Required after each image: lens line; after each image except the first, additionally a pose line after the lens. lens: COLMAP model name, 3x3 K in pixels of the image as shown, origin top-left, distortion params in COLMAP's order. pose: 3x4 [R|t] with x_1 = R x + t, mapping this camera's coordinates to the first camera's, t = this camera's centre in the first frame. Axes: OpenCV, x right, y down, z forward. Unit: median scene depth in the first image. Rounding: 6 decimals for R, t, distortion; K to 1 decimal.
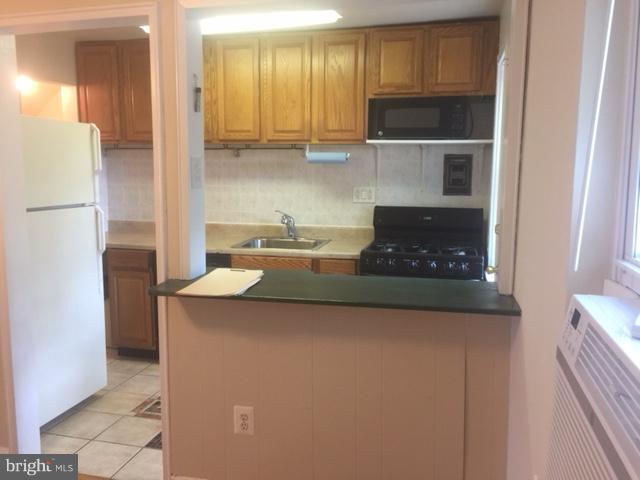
lens RADIAL K [[562.2, 0, 320.0], [0, 562.2, 240.0], [0, 0, 1]] dist [0.007632, 0.000975]
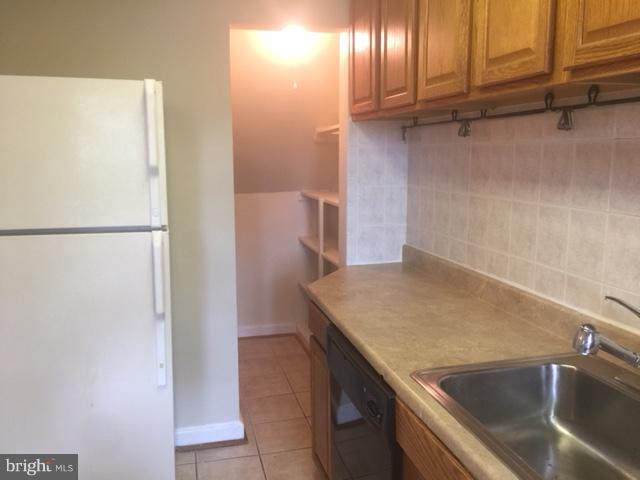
lens RADIAL K [[562.2, 0, 320.0], [0, 562.2, 240.0], [0, 0, 1]] dist [0.007632, 0.000975]
pose [[0.458736, 0.126888, -0.879466, 0.118352], [-0.104510, 0.990587, 0.088407, -0.090740], [0.882405, 0.051358, 0.467679, 0.680270]]
